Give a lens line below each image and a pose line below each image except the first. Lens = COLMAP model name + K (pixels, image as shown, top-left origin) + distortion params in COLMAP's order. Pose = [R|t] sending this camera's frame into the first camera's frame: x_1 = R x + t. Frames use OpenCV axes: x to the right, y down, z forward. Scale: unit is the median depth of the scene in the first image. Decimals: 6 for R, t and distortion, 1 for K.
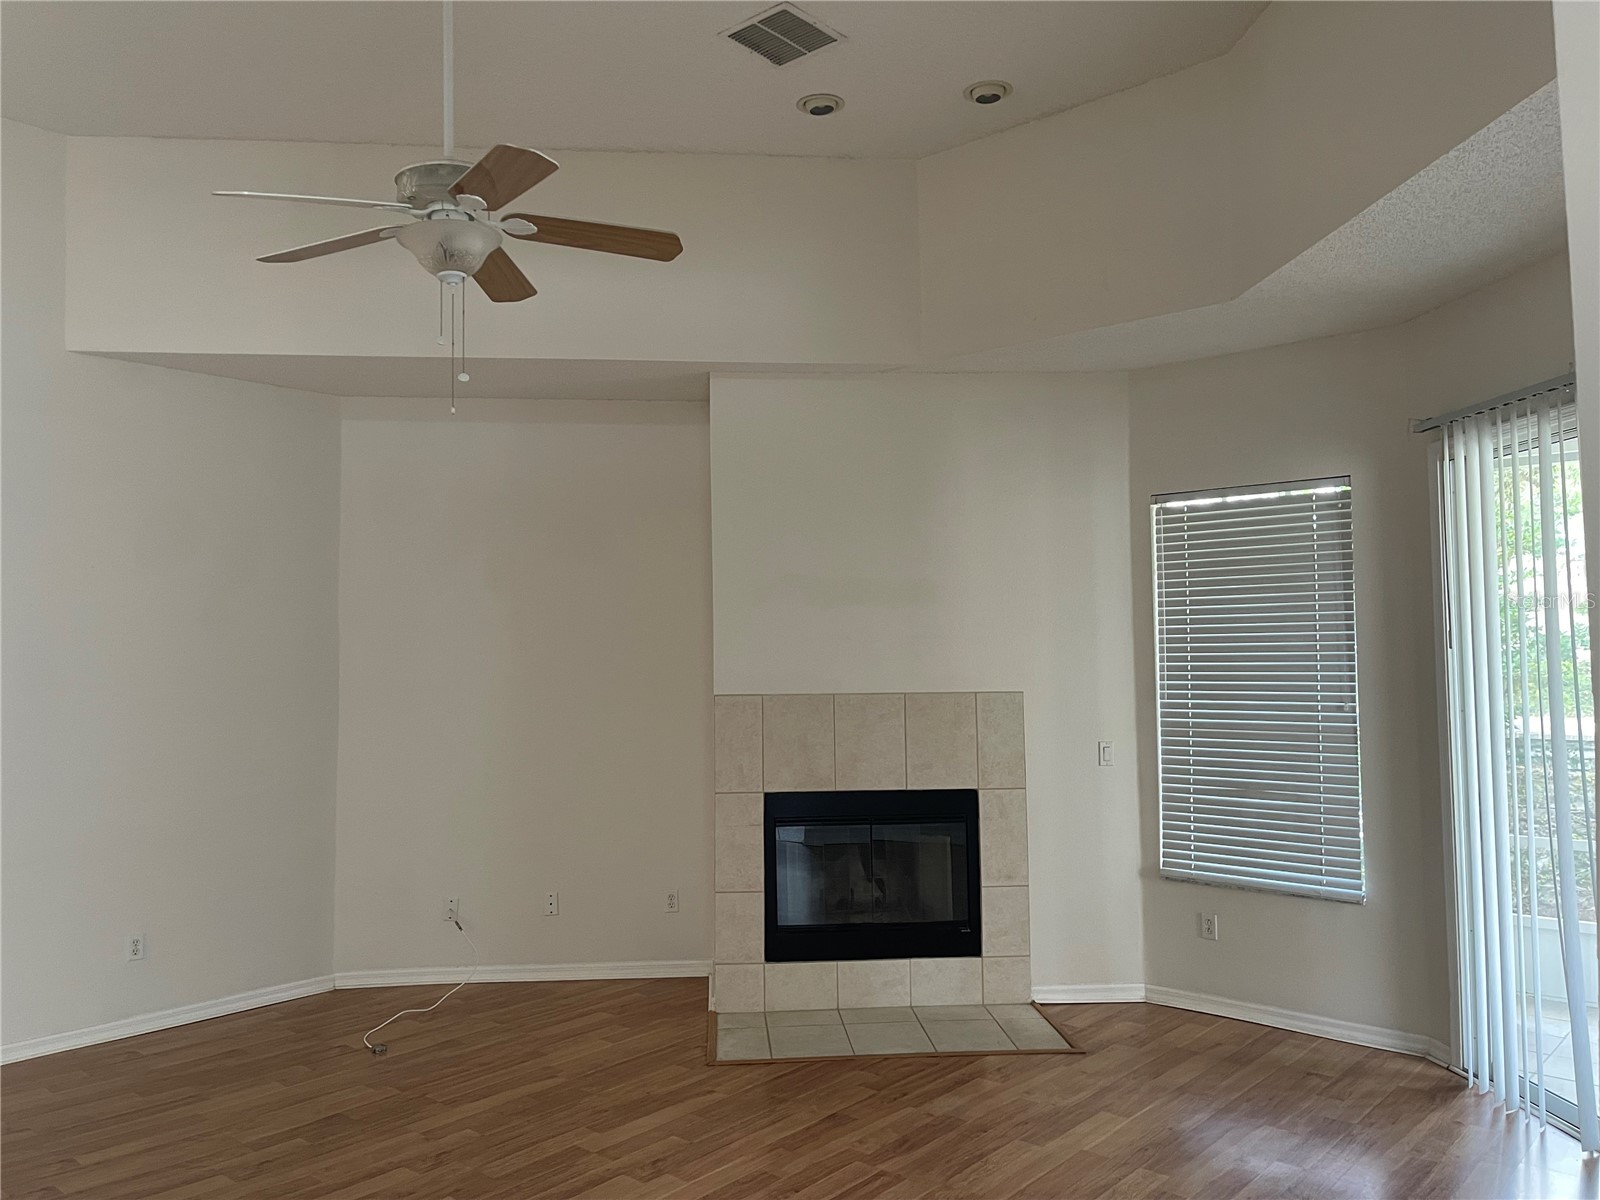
lens RADIAL K [[1204.7, 0, 799.4], [0, 1204.7, 598.5], [0, 0, 1]] dist [0.036521, -0.030105]
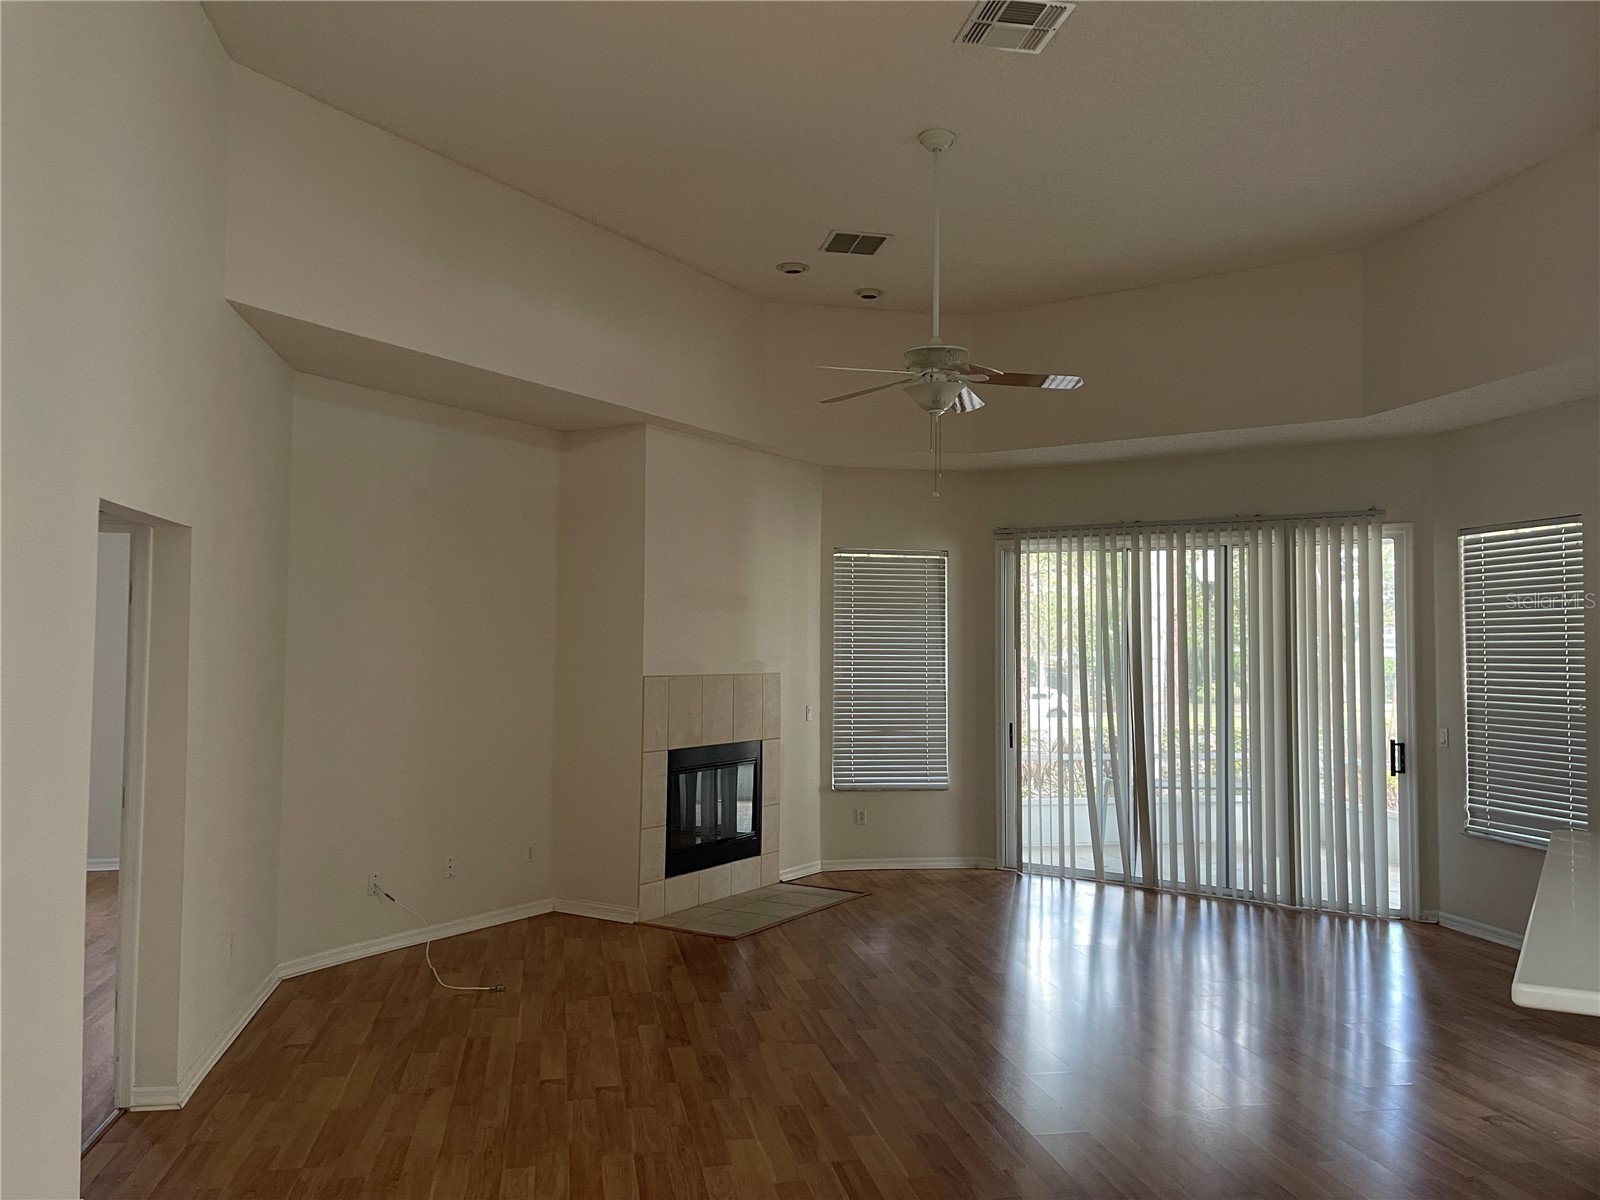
lens RADIAL K [[1204.7, 0, 793.8], [0, 1204.7, 599.0], [0, 0, 1]] dist [0.036521, -0.030105]
pose [[0.608325, 0.046503, 0.792325, -1.003996], [-0.049808, 0.998551, -0.020366, 0.016446], [-0.792124, -0.027075, 0.609760, 0.094049]]
